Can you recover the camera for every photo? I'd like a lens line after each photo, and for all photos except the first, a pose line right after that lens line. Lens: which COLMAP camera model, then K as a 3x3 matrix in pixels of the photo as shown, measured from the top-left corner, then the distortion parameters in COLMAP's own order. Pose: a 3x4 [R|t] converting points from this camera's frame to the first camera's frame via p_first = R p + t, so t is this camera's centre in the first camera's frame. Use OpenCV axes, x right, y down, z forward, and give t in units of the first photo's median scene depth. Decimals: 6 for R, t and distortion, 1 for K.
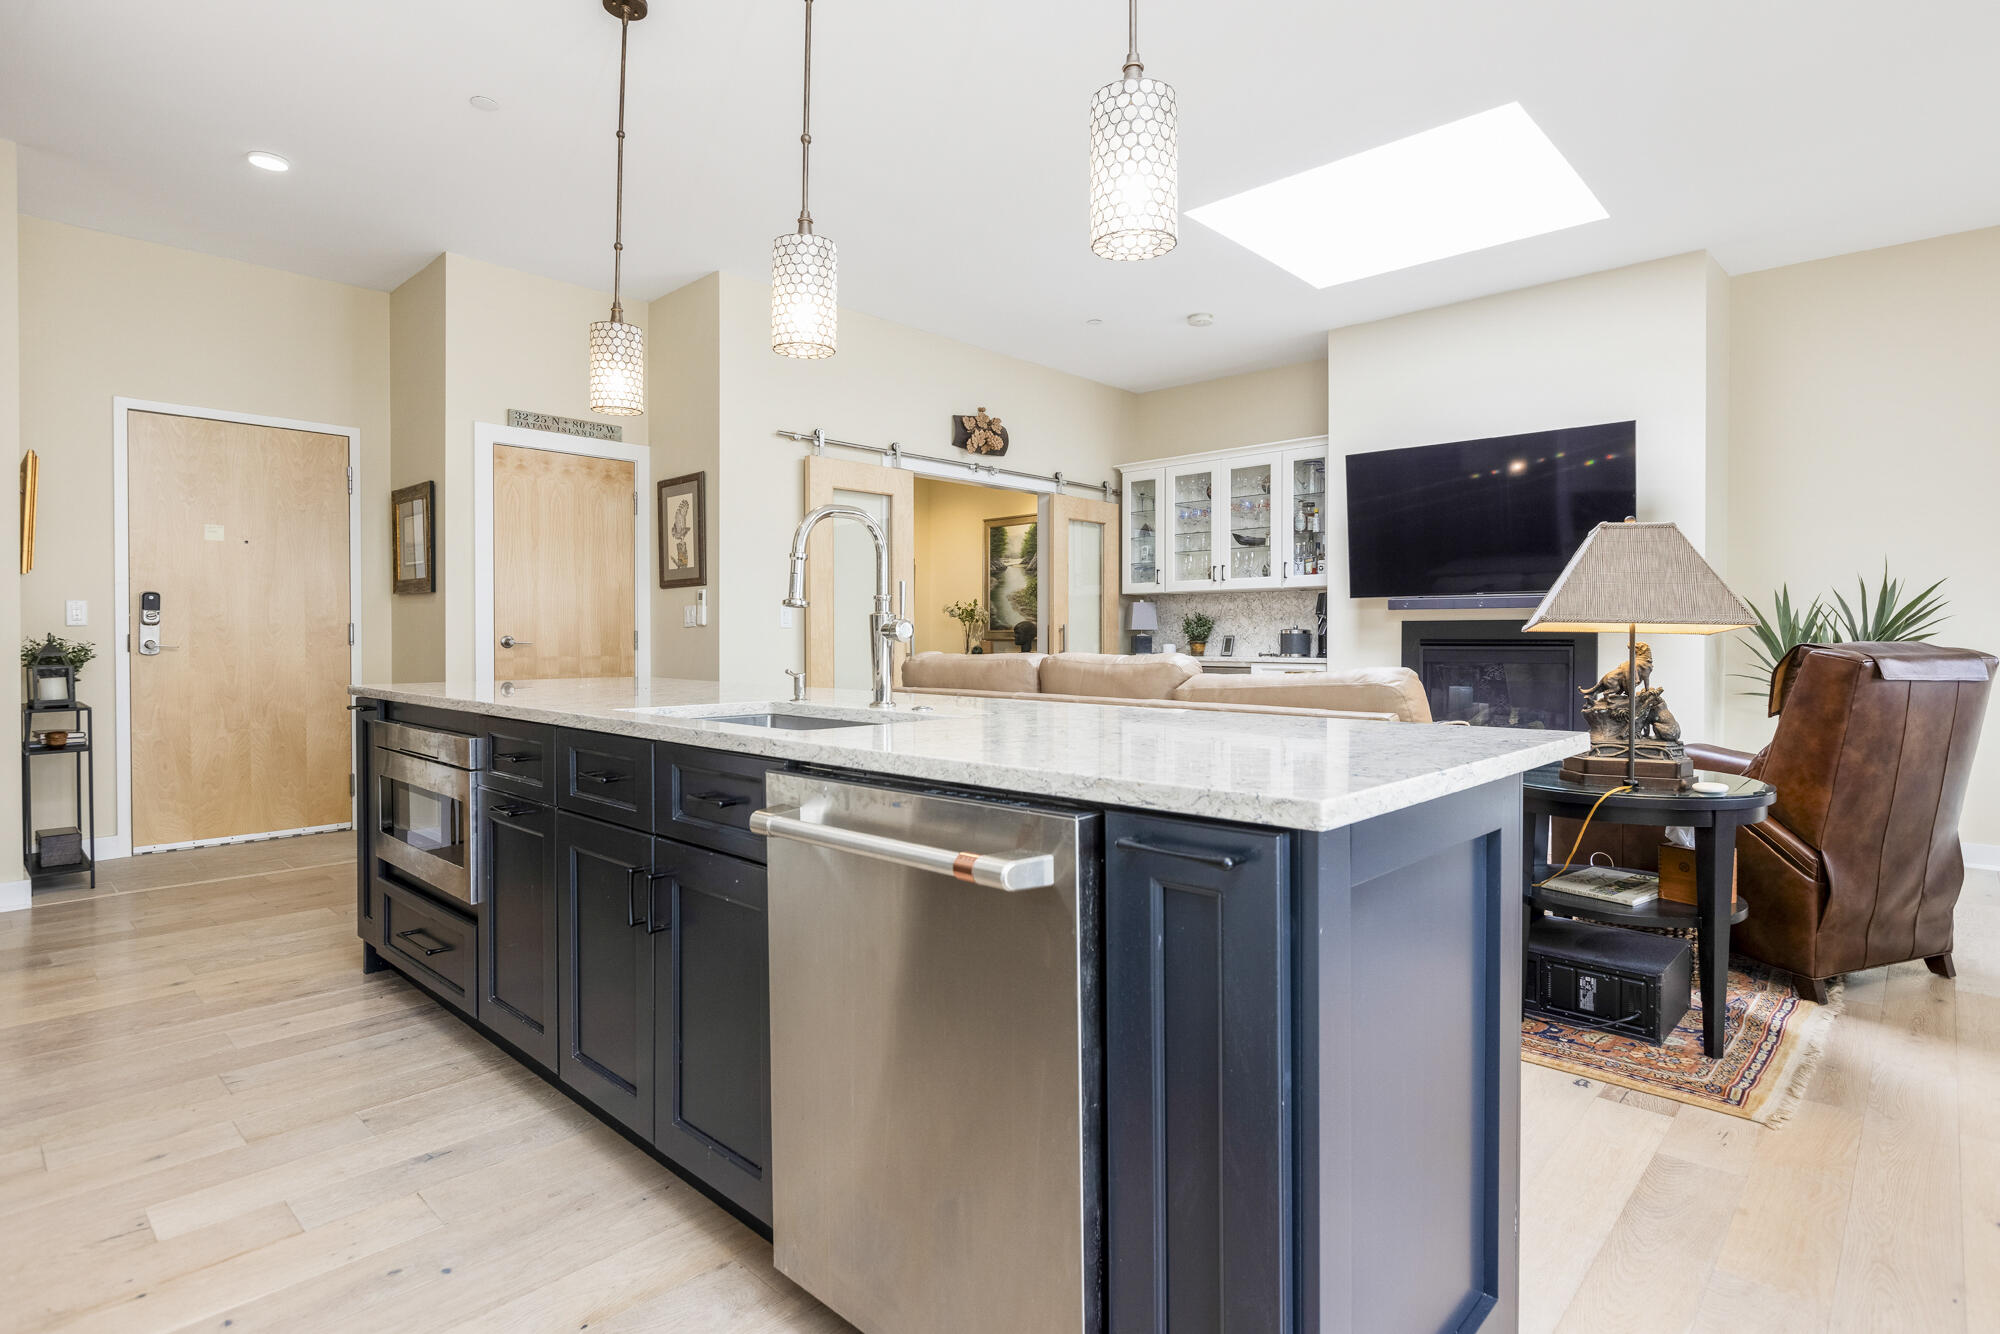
lens RADIAL K [[1022.5, 0, 994.5], [0, 1022.5, 645.2], [0, 0, 1]] dist [0.001221, -0.001616]
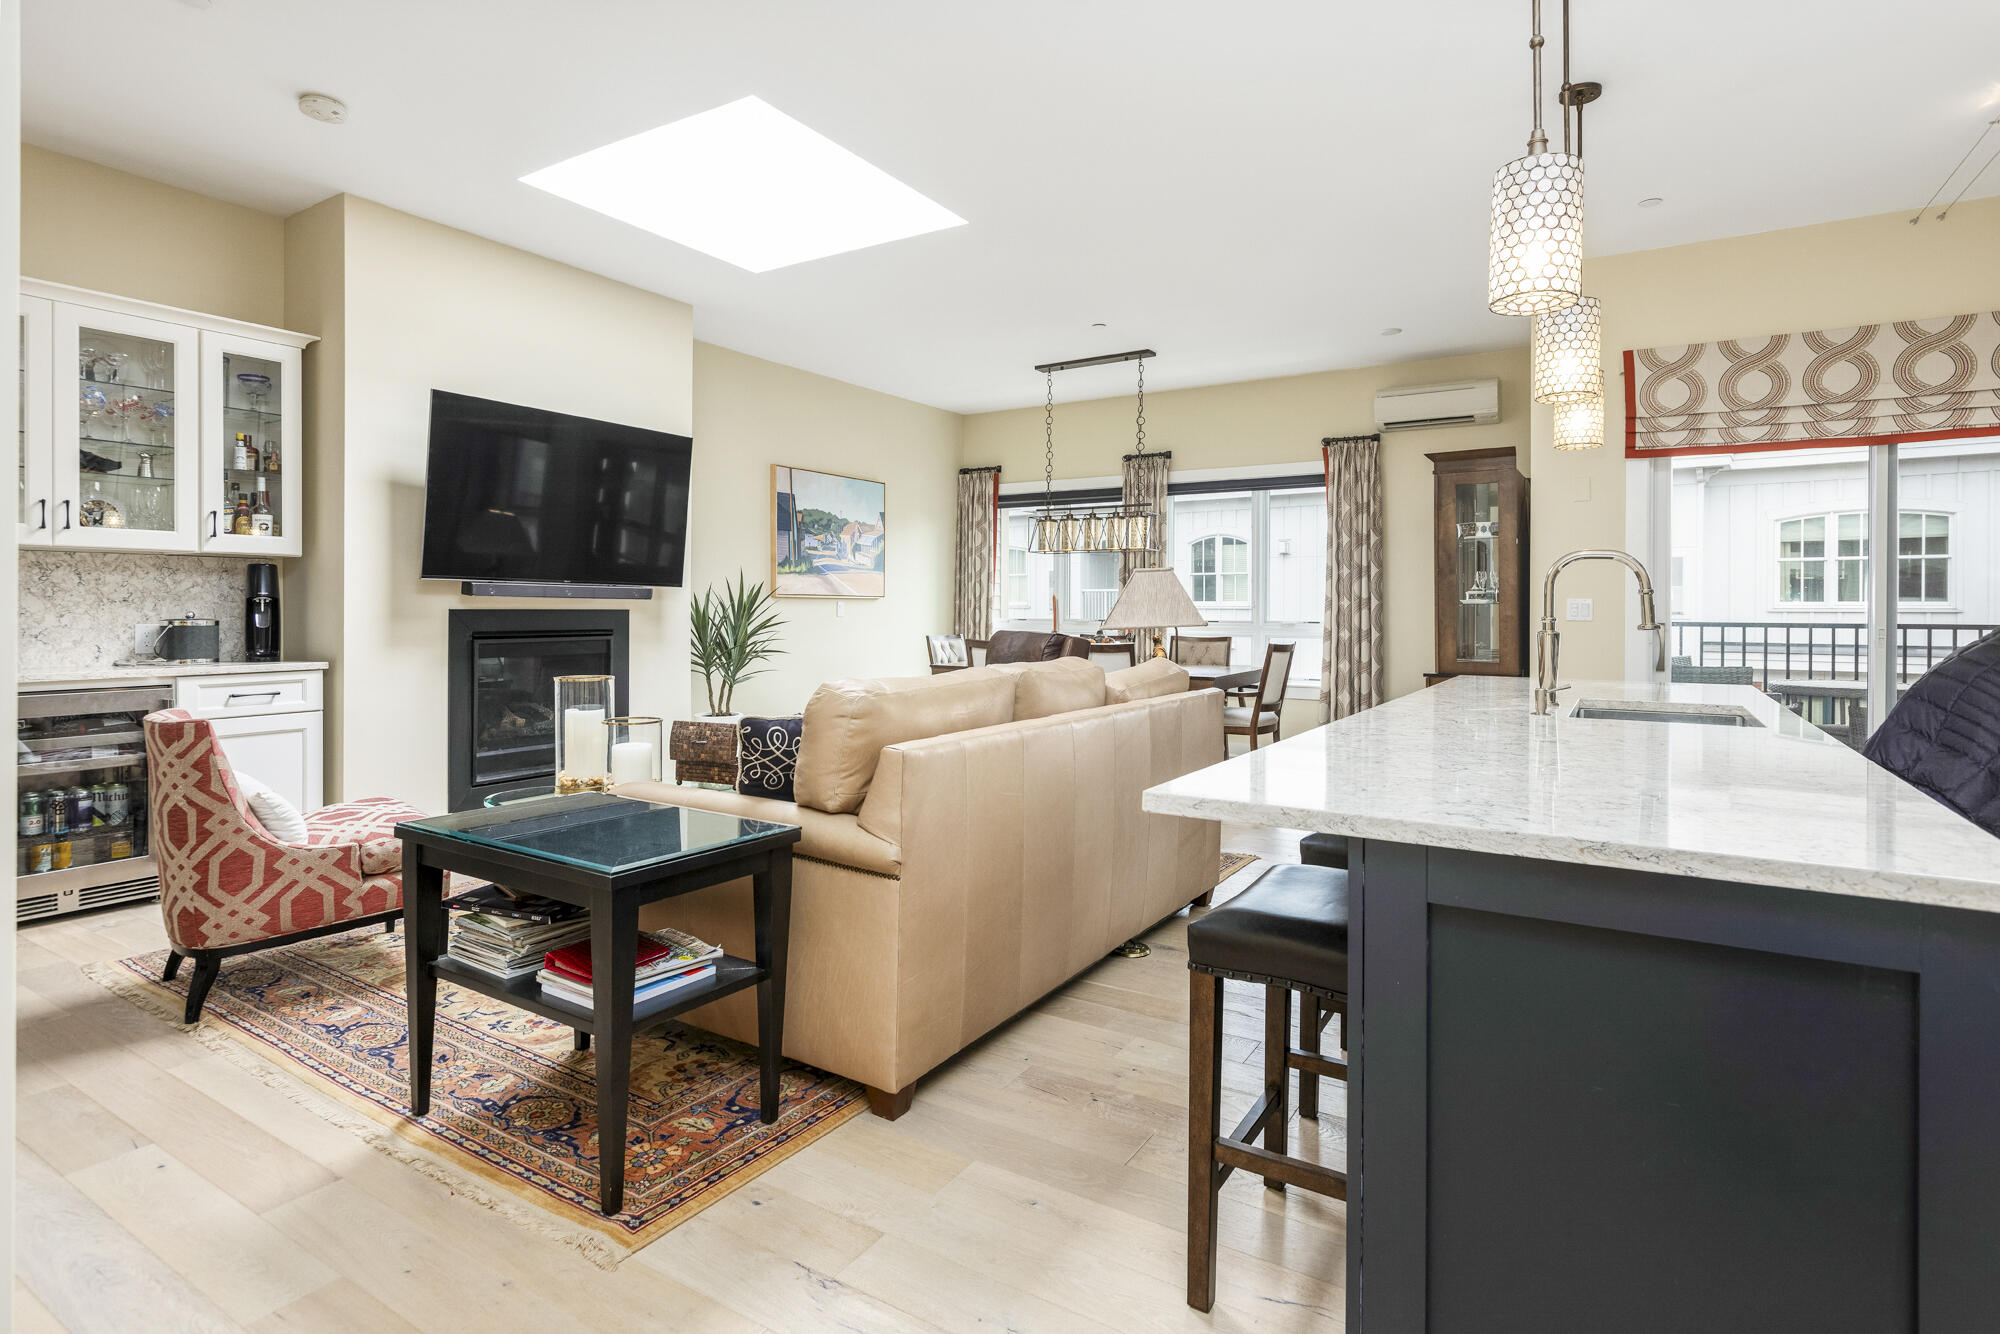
lens RADIAL K [[1022.5, 0, 987.9], [0, 1022.5, 610.1], [0, 0, 1]] dist [0.001221, -0.001616]
pose [[-0.185318, -0.006026, 0.982660, -0.413595], [-0.001513, 0.999982, 0.005847, -0.025899], [-0.982677, -0.000403, -0.185324, 0.653291]]
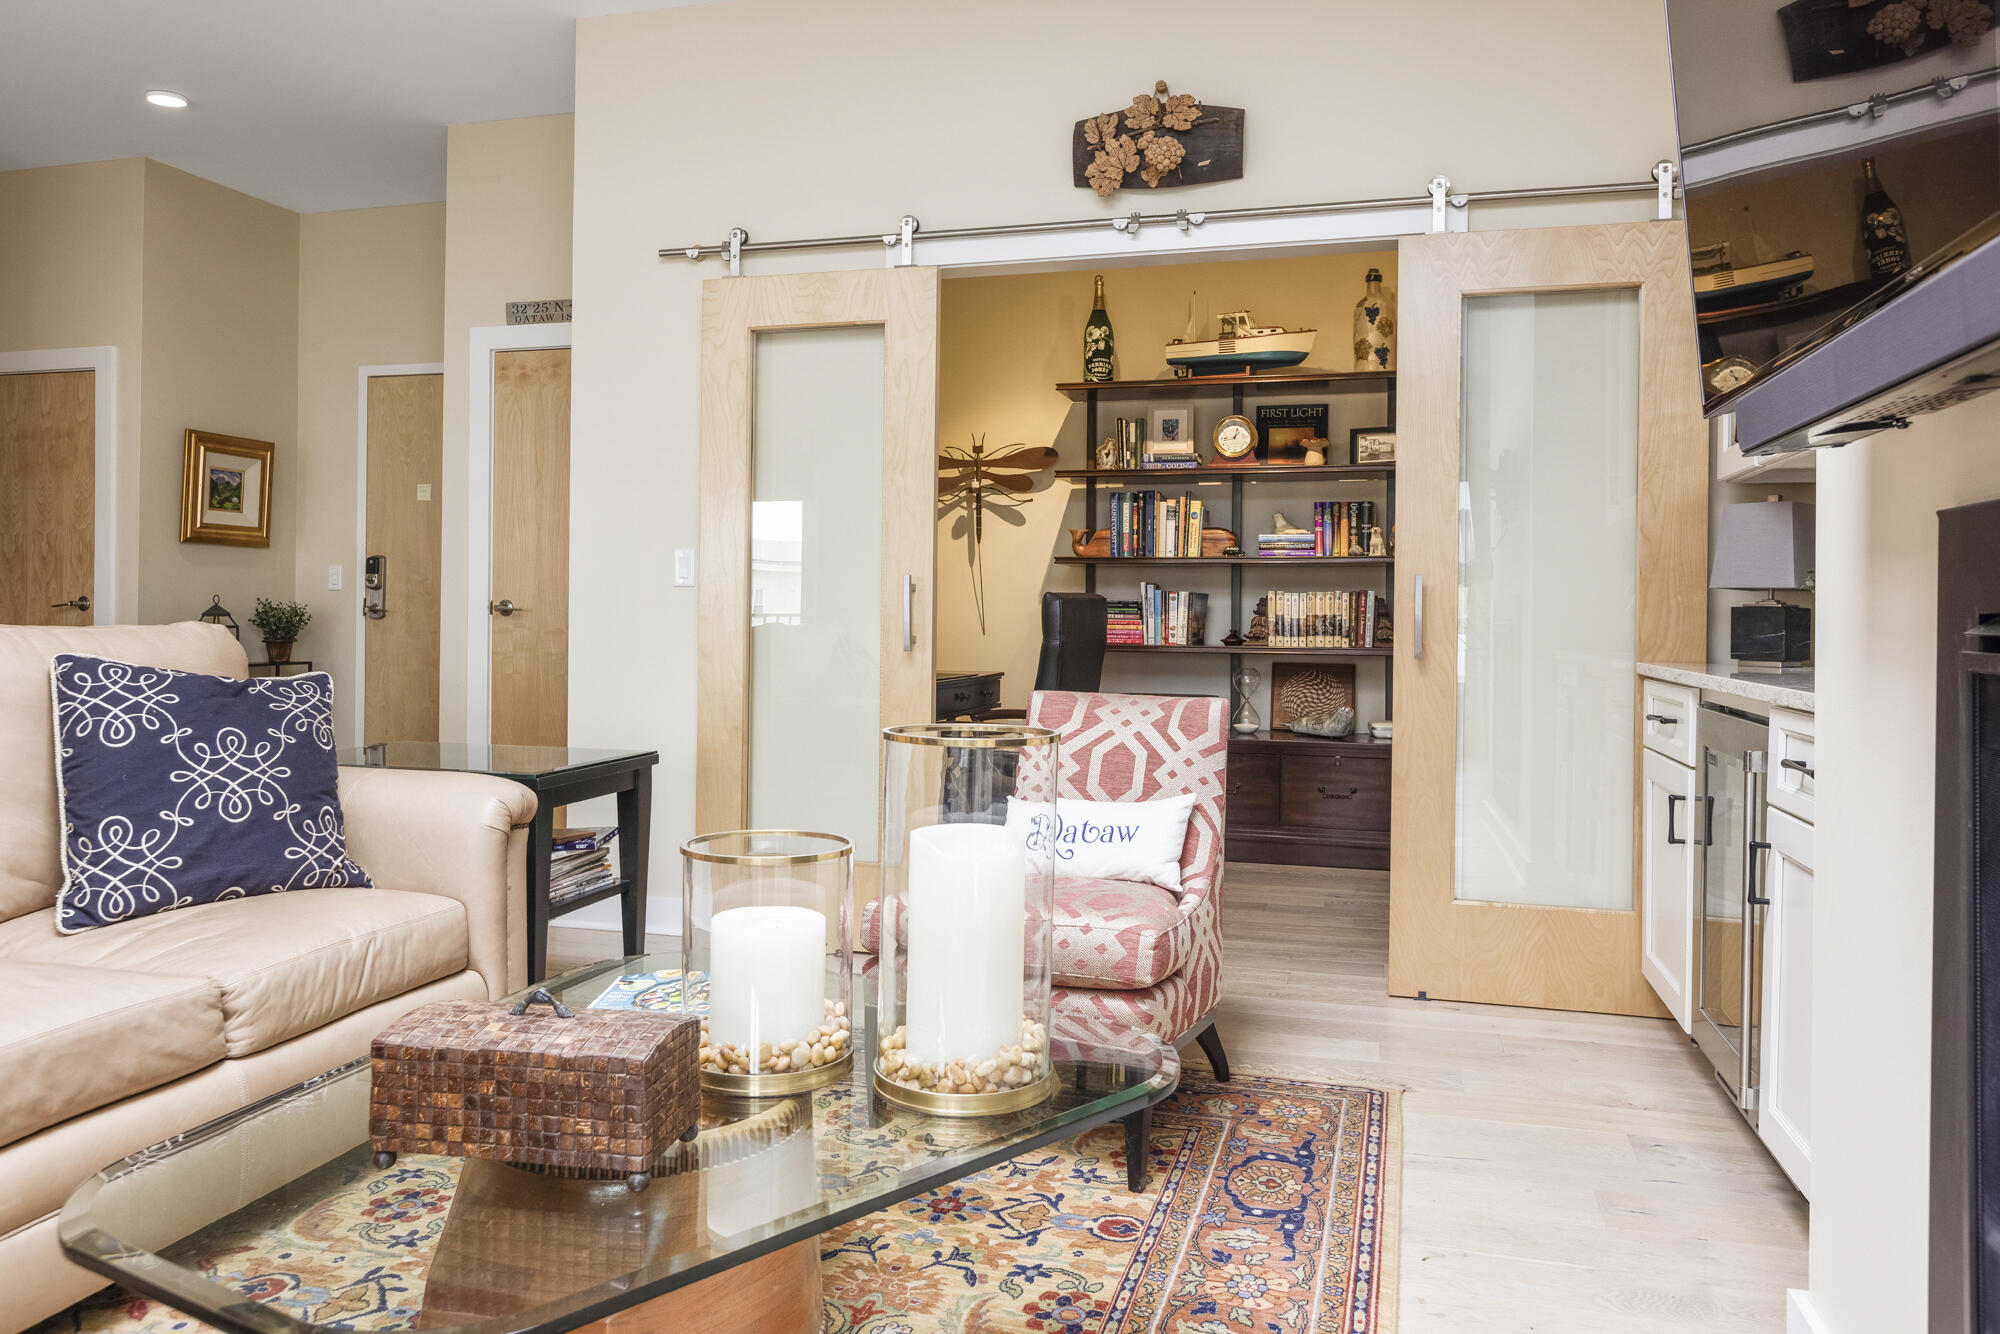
lens RADIAL K [[1396.6, 0, 1001.9], [0, 1396.6, 624.4], [0, 0, 1]] dist [0.007557, -0.003974]
pose [[0.461692, 0.011276, -0.886968, 0.490333], [-0.015078, 0.999874, 0.004862, -0.000936], [0.886912, 0.011129, 0.461804, 0.660914]]
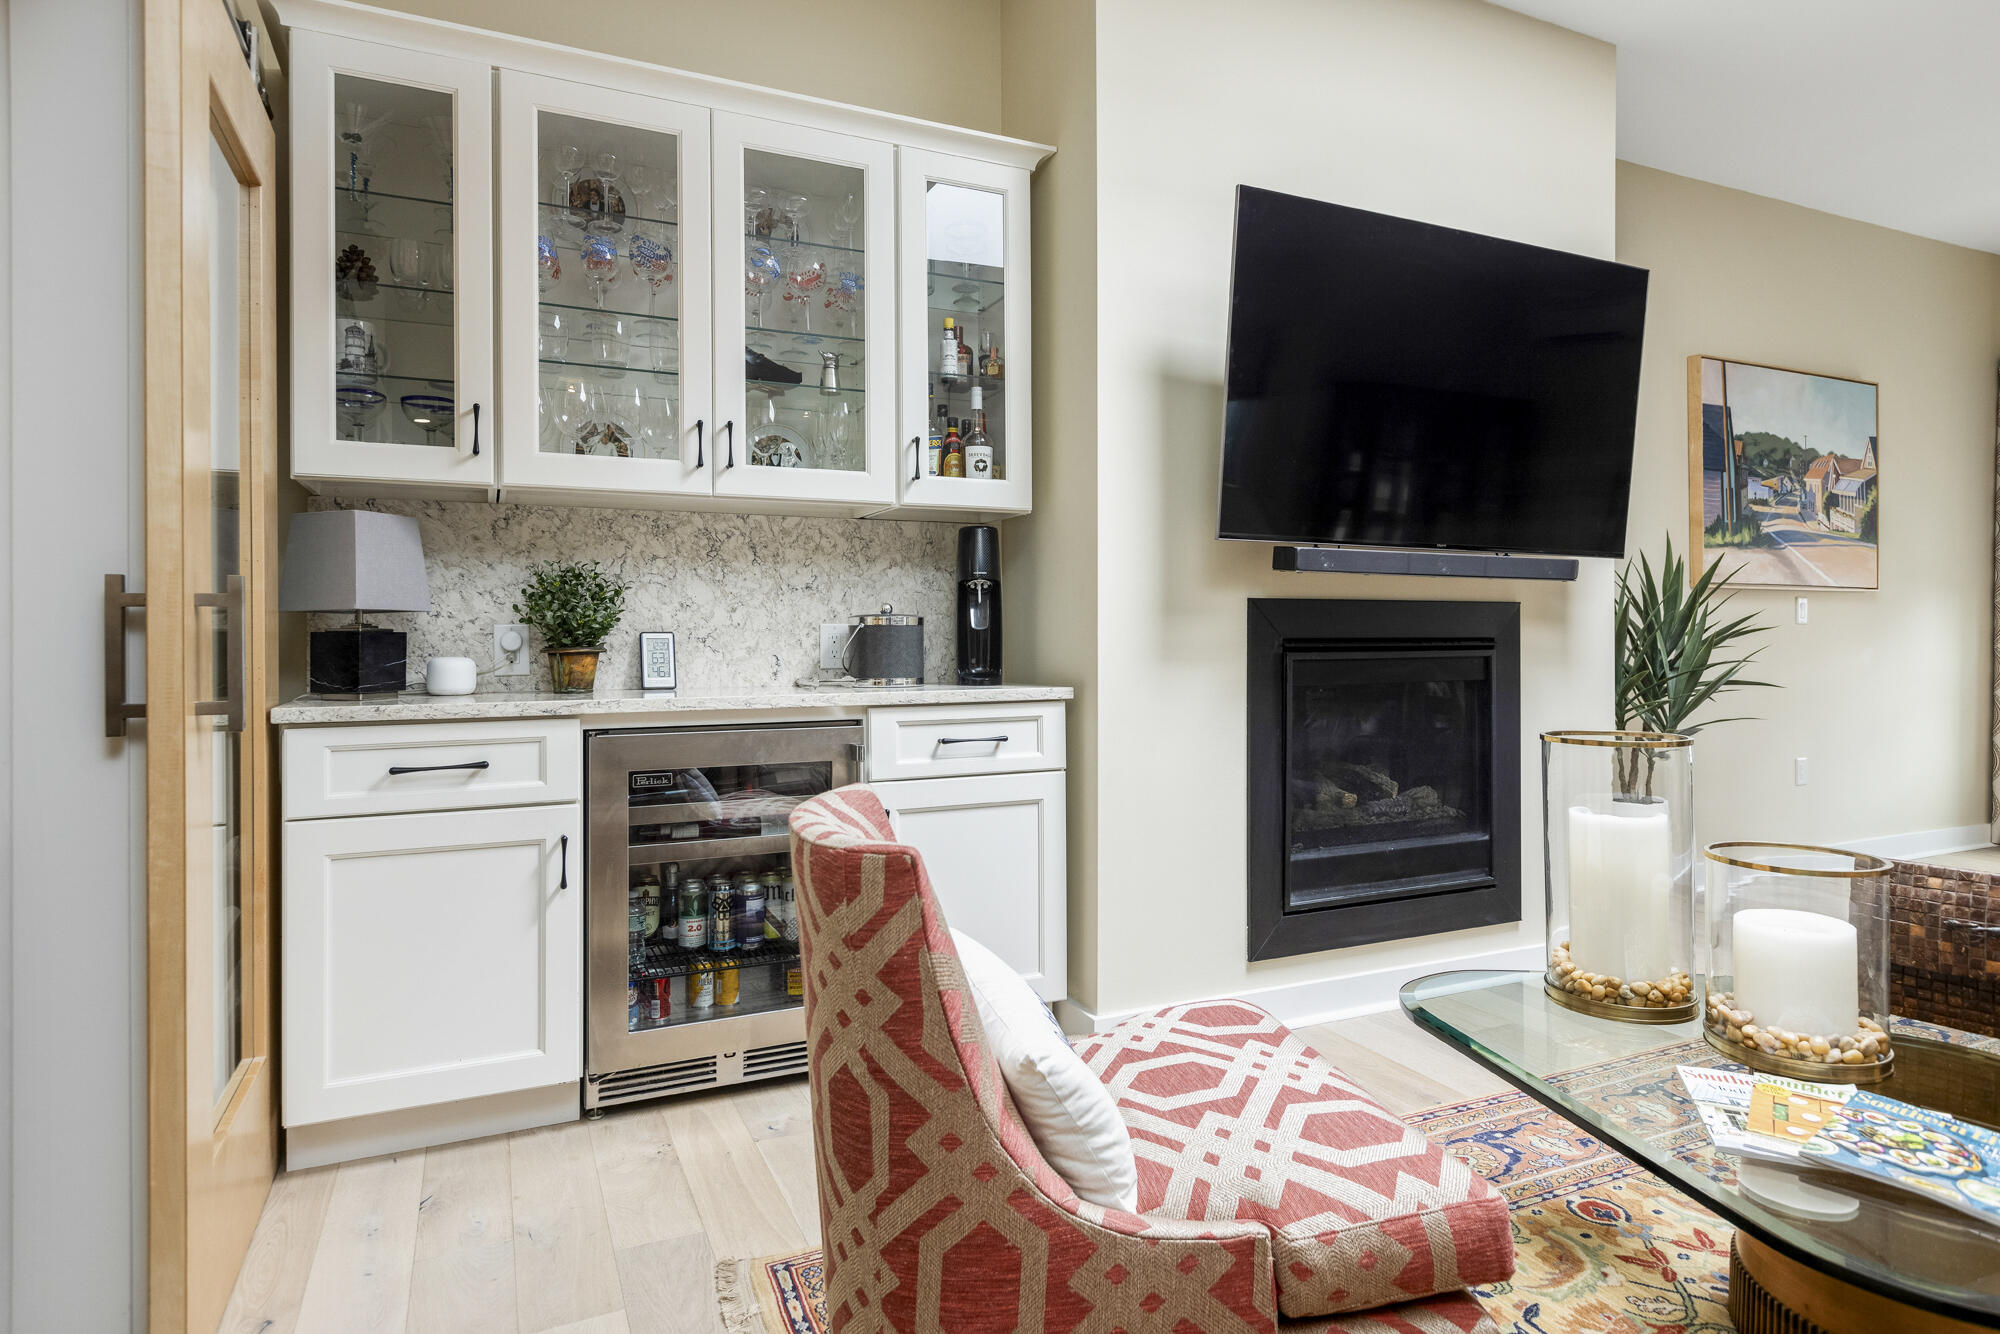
lens RADIAL K [[1076.1, 0, 978.9], [0, 1076.1, 628.7], [0, 0, 1]] dist [-0.002993, 0.002689]
pose [[0.387285, 0.001519, 0.921959, -0.075330], [0.006495, 0.999969, -0.004376, -0.008551], [-0.921937, 0.007683, 0.387263, 0.824392]]
